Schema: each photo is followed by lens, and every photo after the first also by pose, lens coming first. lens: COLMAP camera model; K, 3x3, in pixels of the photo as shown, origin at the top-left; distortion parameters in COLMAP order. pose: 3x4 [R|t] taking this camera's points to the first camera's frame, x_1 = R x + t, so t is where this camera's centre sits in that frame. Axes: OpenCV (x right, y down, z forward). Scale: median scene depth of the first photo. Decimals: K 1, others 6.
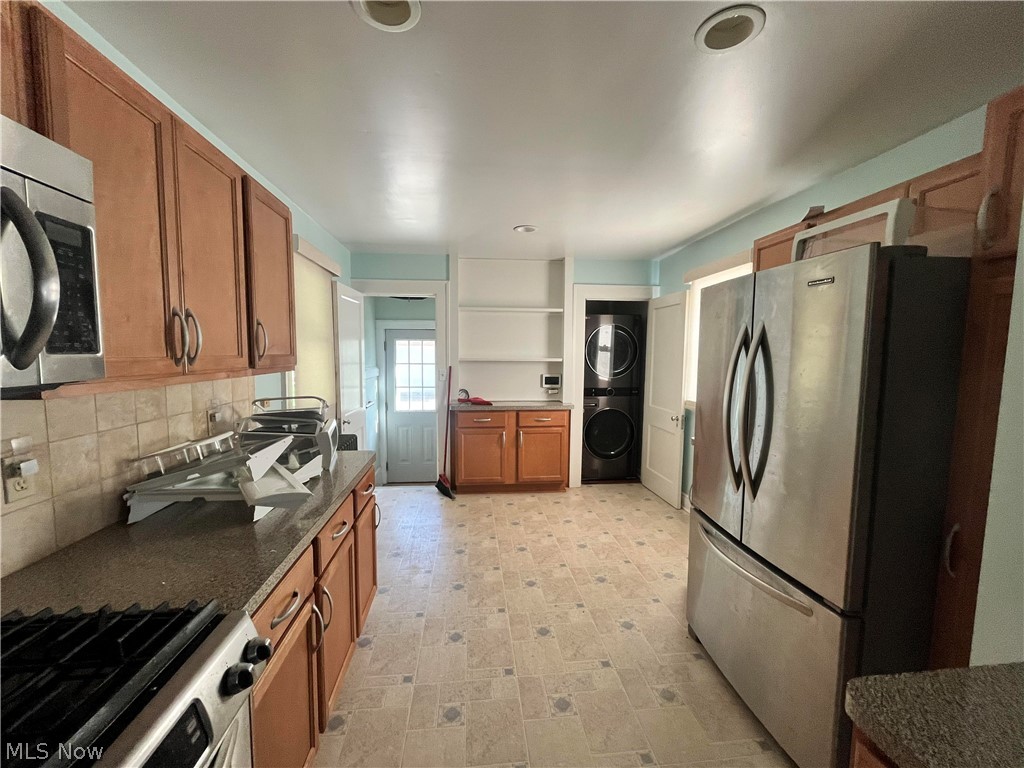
lens RADIAL K [[414.4, 0, 508.6], [0, 414.4, 385.2], [0, 0, 1]] dist [-0.002598, -0.000065]
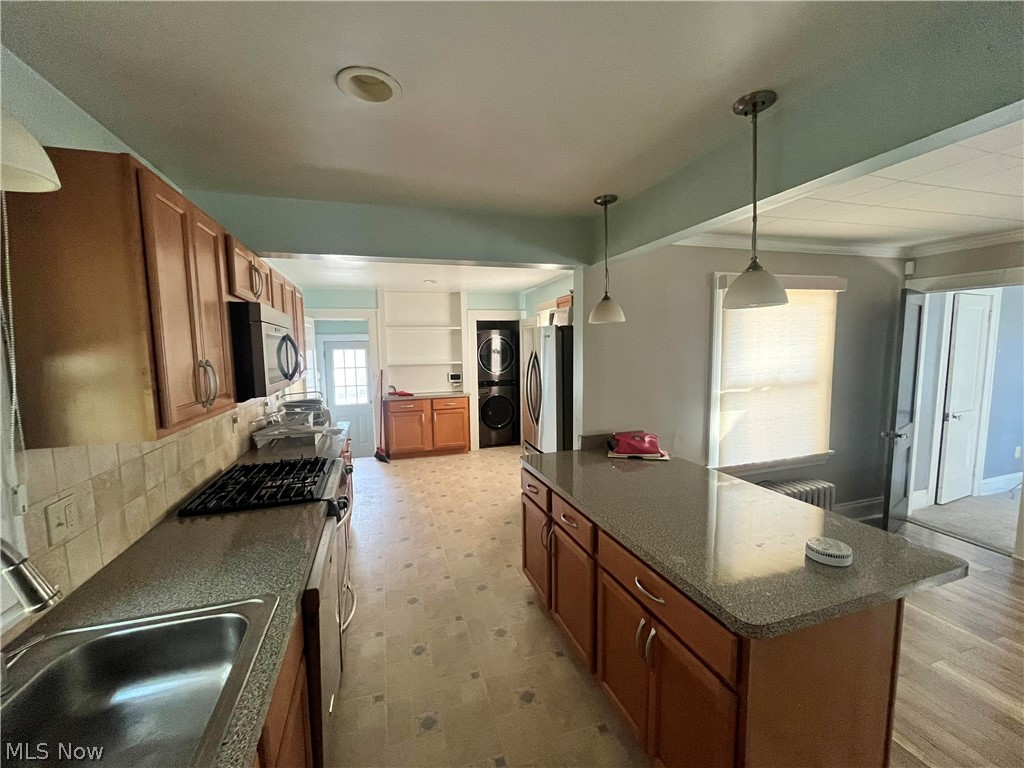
lens RADIAL K [[414.4, 0, 515.4], [0, 414.4, 386.3], [0, 0, 1]] dist [-0.002598, -0.000065]
pose [[0.975583, -0.043349, 0.215309, -0.003391], [0.040323, 0.999017, 0.018432, 0.003260], [-0.215897, -0.009300, 0.976372, -0.456031]]
